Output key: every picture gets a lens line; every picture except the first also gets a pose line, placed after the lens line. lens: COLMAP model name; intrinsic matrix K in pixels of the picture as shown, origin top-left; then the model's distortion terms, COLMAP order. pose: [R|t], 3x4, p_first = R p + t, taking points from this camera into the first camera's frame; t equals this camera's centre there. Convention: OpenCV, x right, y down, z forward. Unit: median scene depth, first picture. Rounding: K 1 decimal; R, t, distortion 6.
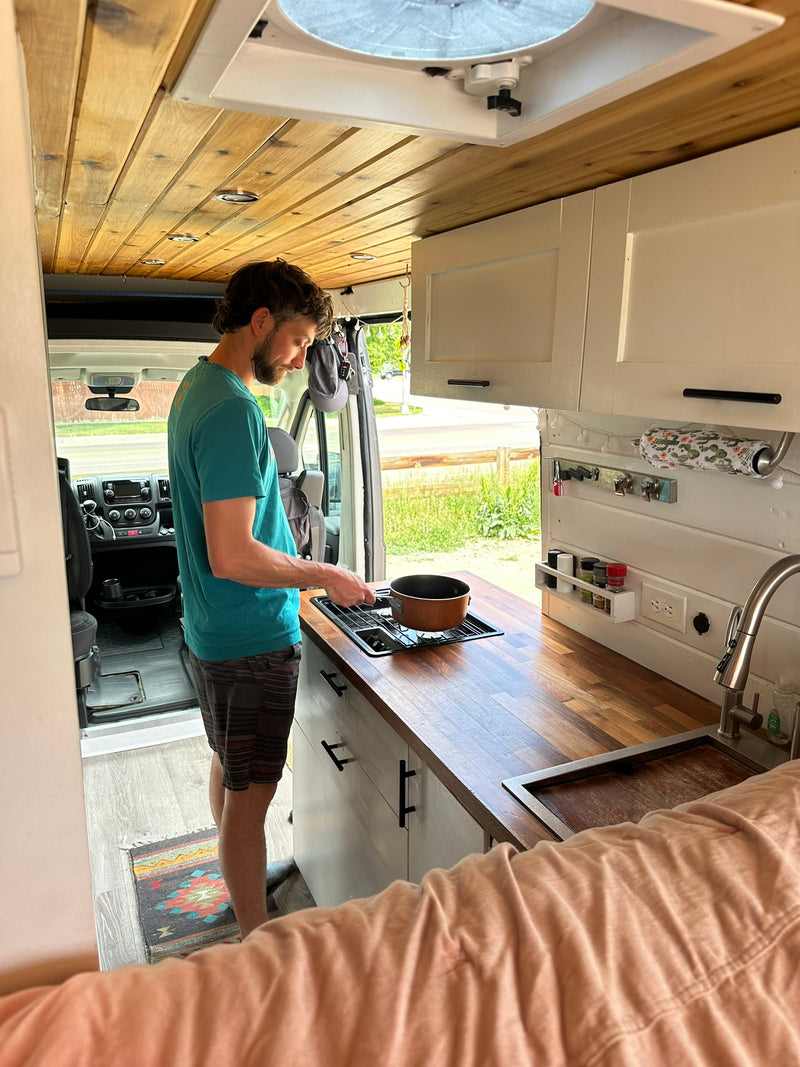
lens RADIAL K [[754.9, 0, 408.3], [0, 754.9, 533.0], [0, 0, 1]] dist [0.077847, -0.030290]
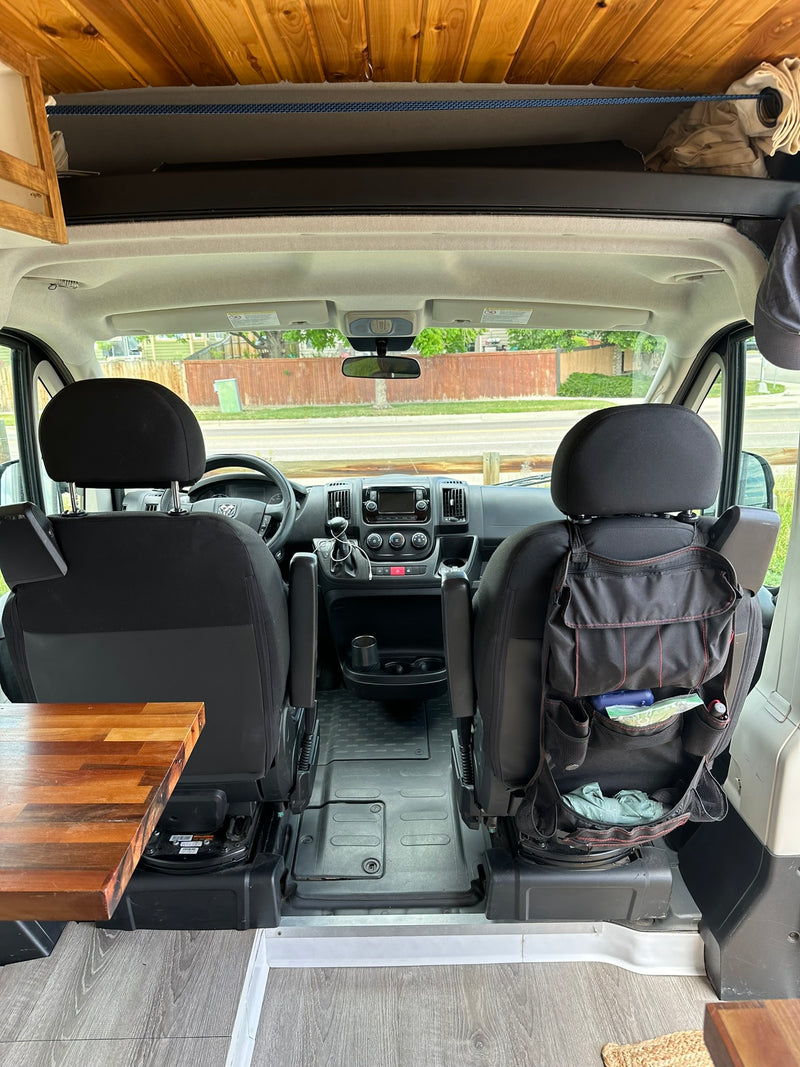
lens RADIAL K [[754.9, 0, 401.5], [0, 754.9, 544.1], [0, 0, 1]] dist [0.077847, -0.030290]
pose [[0.909986, 0.088814, -0.405016, -0.103776], [-0.073148, 0.995857, 0.054029, -0.056673], [0.408137, -0.019540, 0.912712, 0.422696]]
